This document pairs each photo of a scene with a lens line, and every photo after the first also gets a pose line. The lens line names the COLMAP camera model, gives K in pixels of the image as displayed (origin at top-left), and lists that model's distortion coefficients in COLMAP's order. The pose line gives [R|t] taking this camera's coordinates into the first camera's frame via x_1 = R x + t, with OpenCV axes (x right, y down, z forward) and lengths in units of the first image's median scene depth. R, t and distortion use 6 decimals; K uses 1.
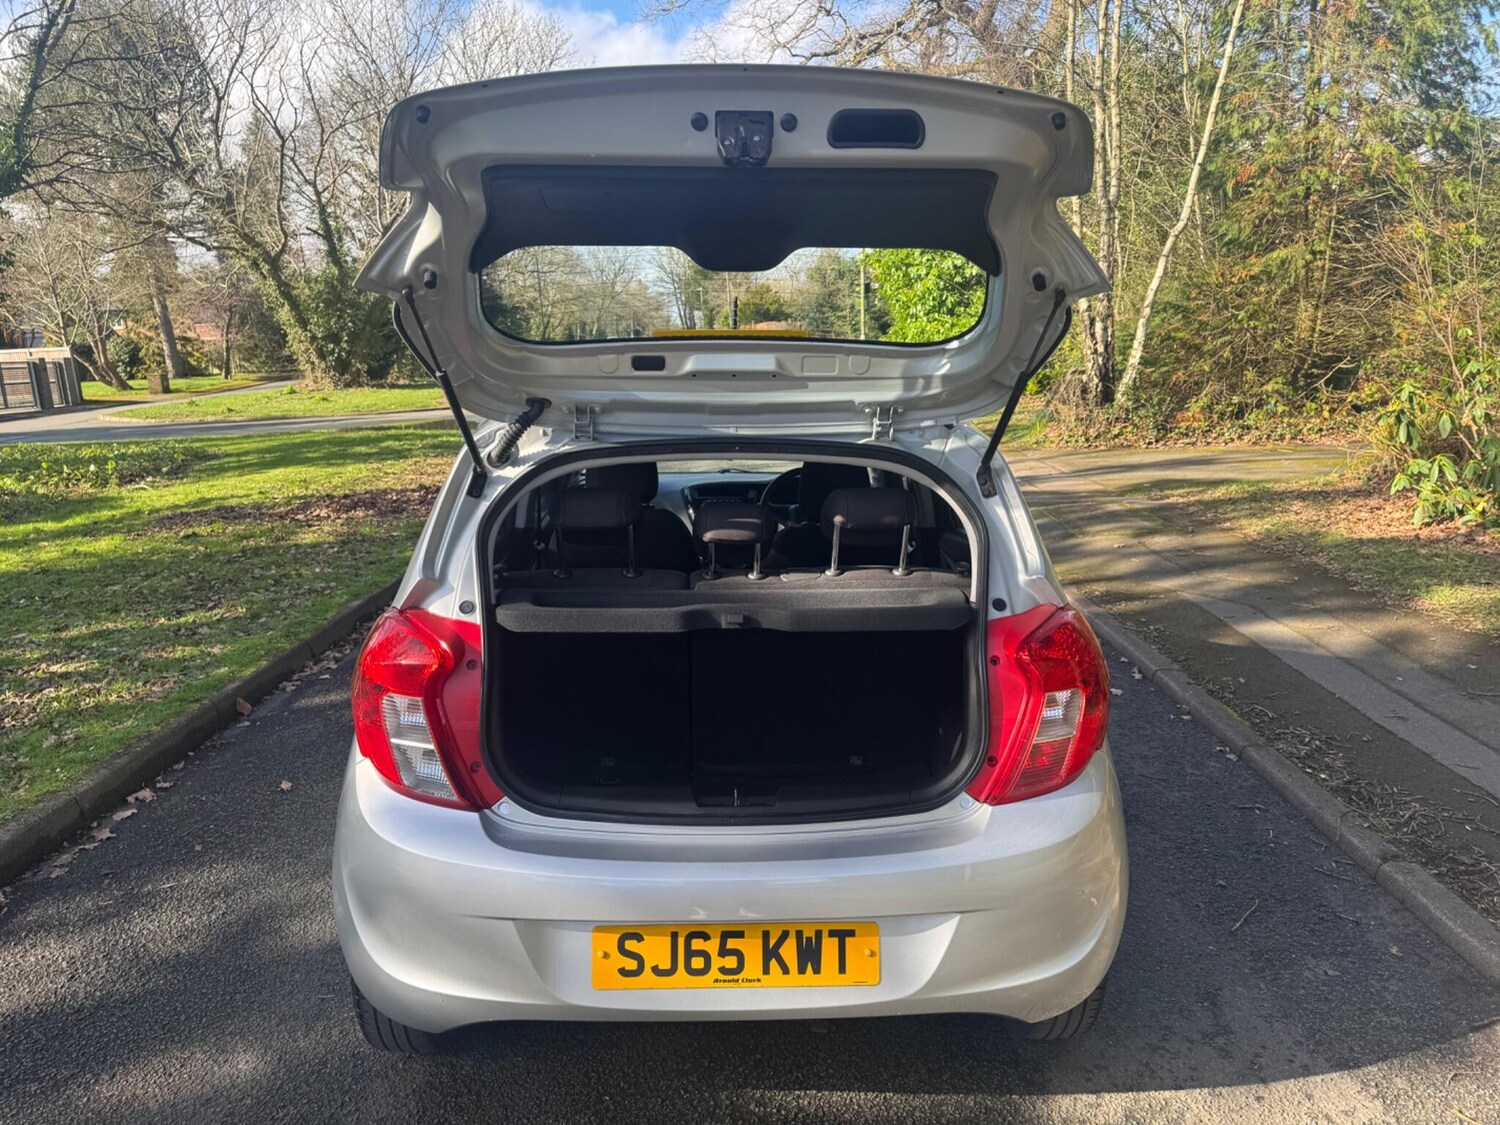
lens RADIAL K [[1037.7, 0, 753.7], [0, 1037.7, 573.8], [0, 0, 1]] dist [0.060753, -0.057404]
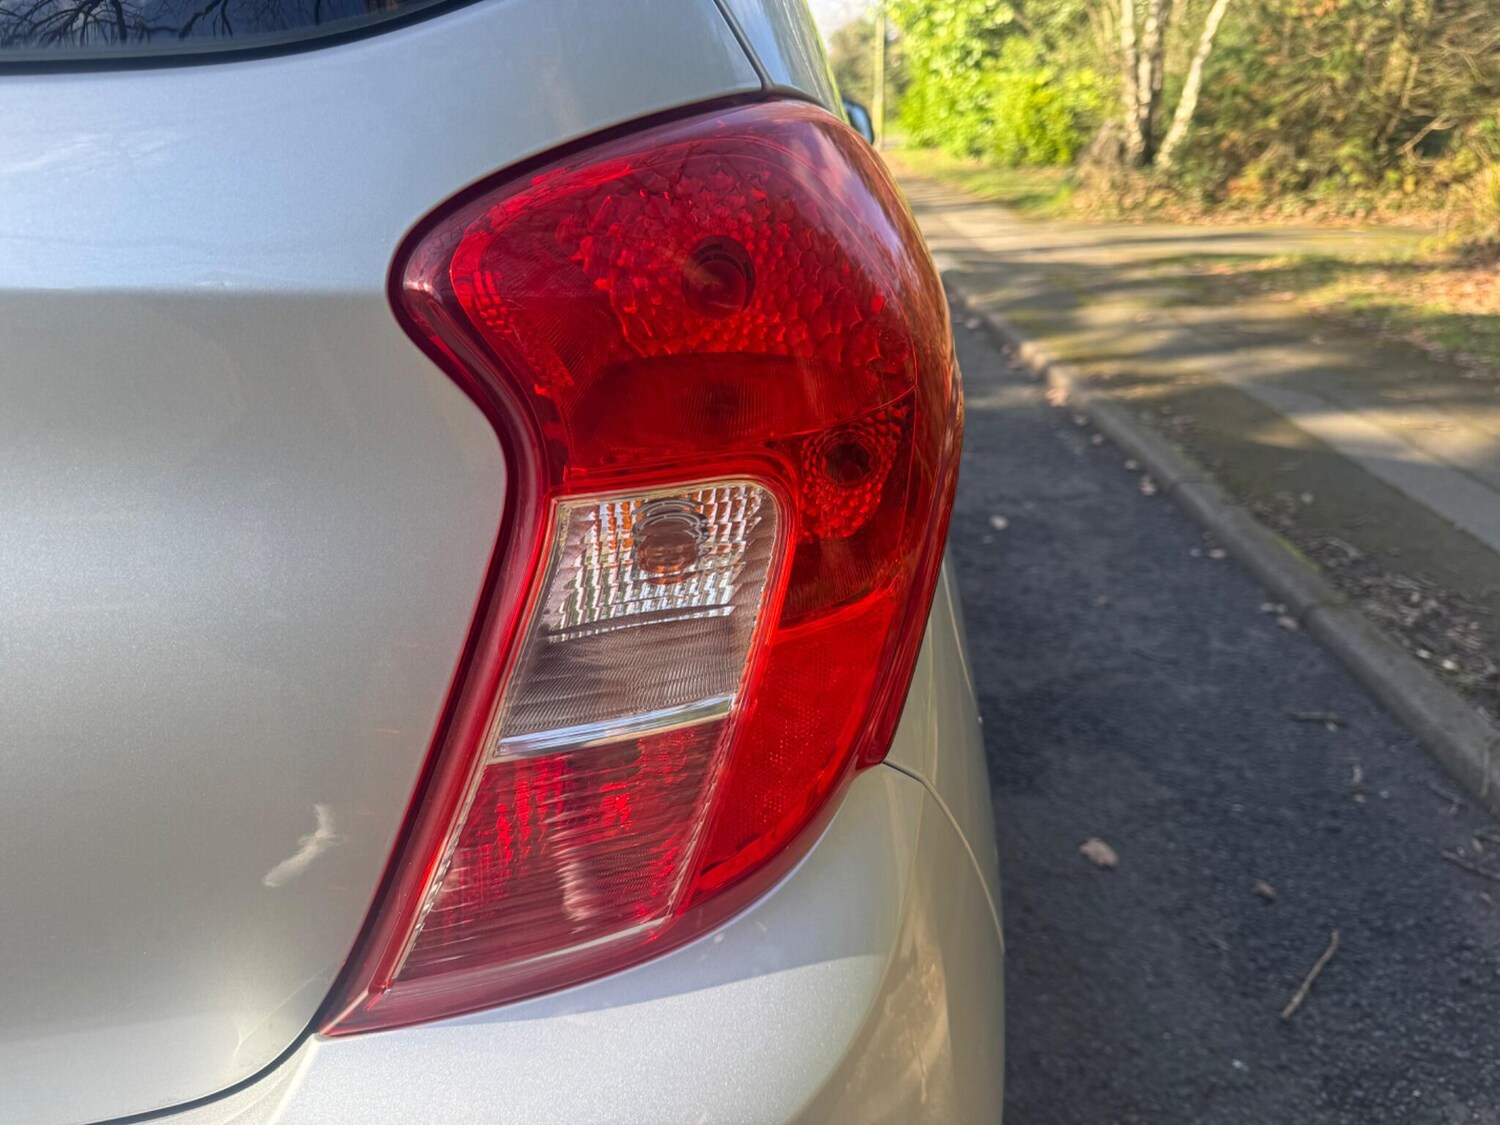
lens RADIAL K [[1080.6, 0, 747.7], [0, 1080.6, 544.5], [0, 0, 1]] dist [0.006166, -0.006831]
pose [[0.999543, 0.027502, -0.012577, 0.104487], [-0.025305, 0.988343, 0.150127, 0.030679], [0.016559, -0.149740, 0.988587, 0.266793]]
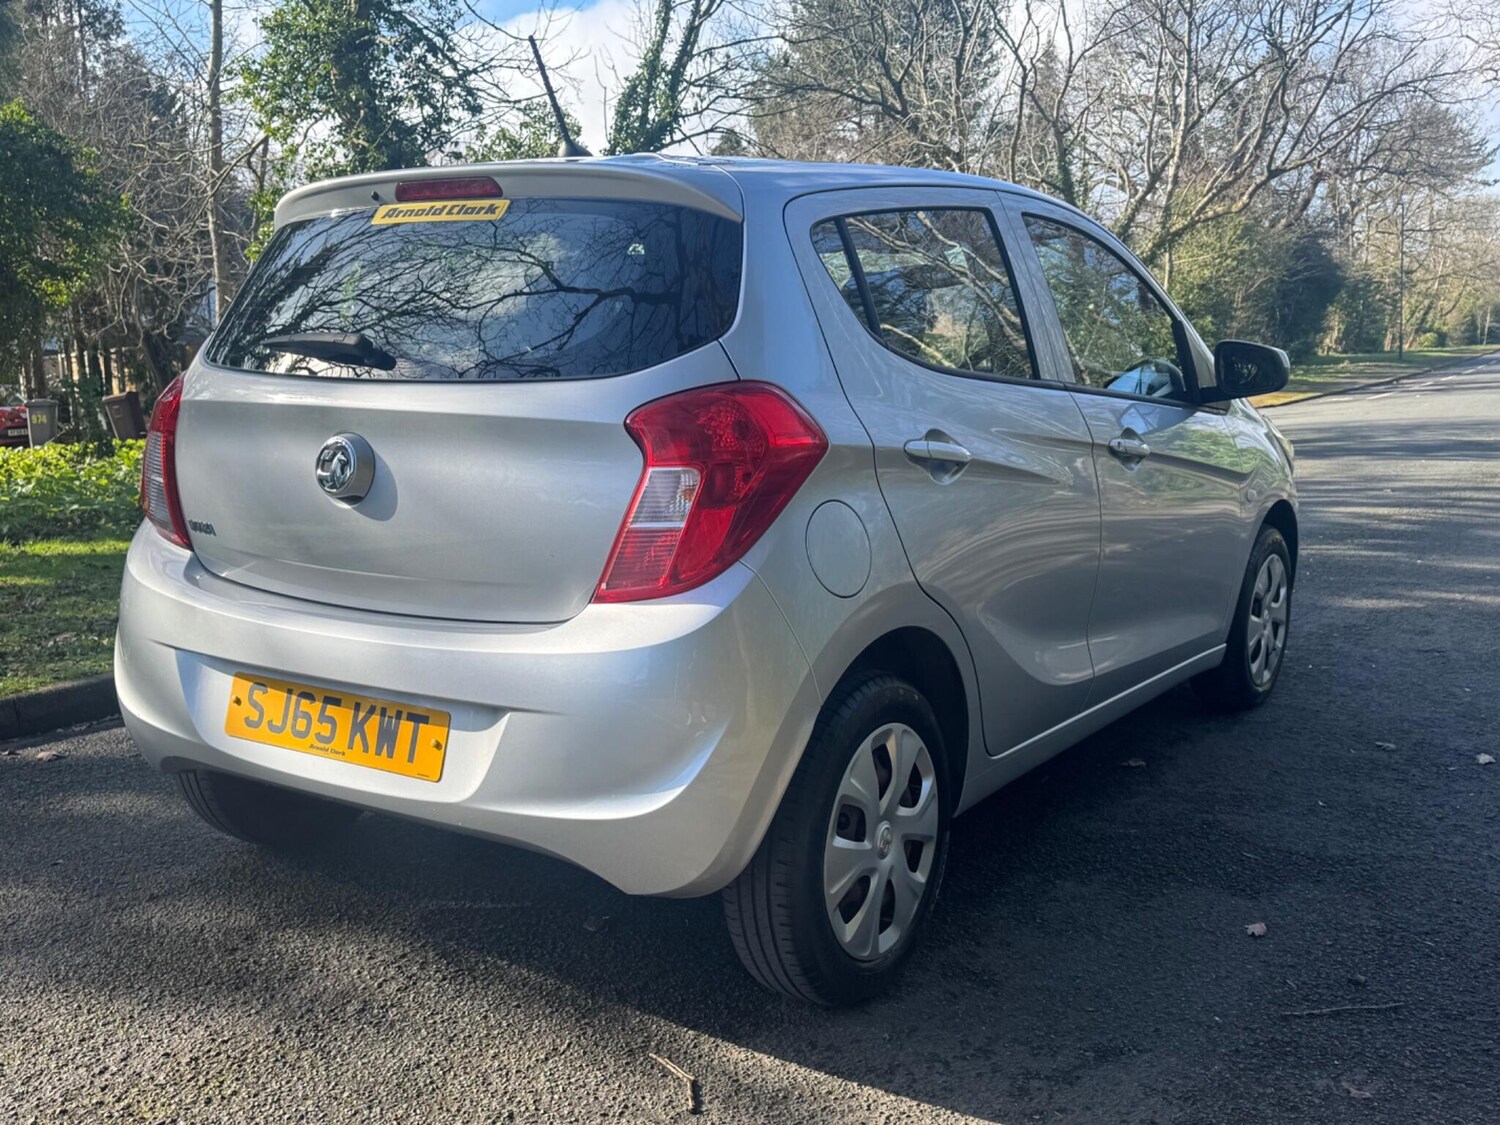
lens RADIAL K [[1454.3, 0, 759.4], [0, 1454.3, 562.8], [0, 0, 1]] dist [0.212634, -0.423005]
pose [[0.814182, 0.087284, -0.574011, 0.329358], [-0.127547, 0.991374, -0.030167, 0.069397], [0.566426, 0.097775, 0.818292, 0.043074]]
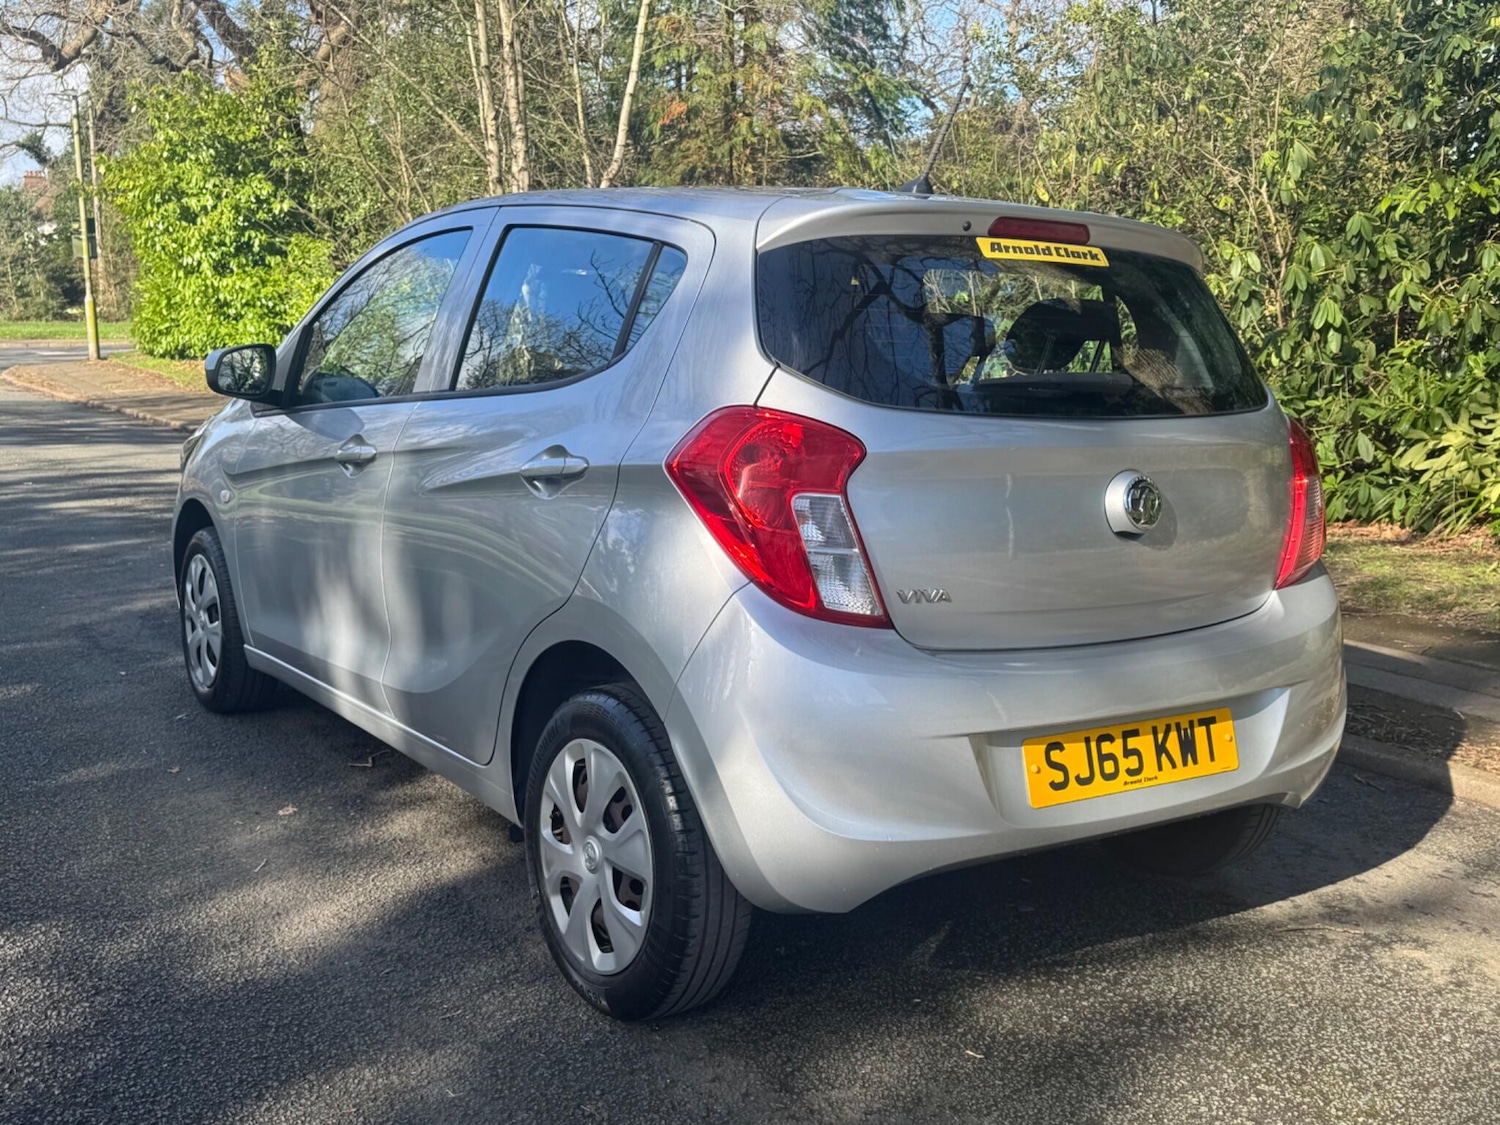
lens RADIAL K [[1454.3, 0, 759.4], [0, 1454.3, 562.8], [0, 0, 1]] dist [0.212634, -0.423005]
pose [[0.836702, -0.054101, 0.544979, -0.326811], [0.089831, 0.995188, -0.039123, 0.068826], [-0.540241, 0.081690, 0.837536, 0.017422]]
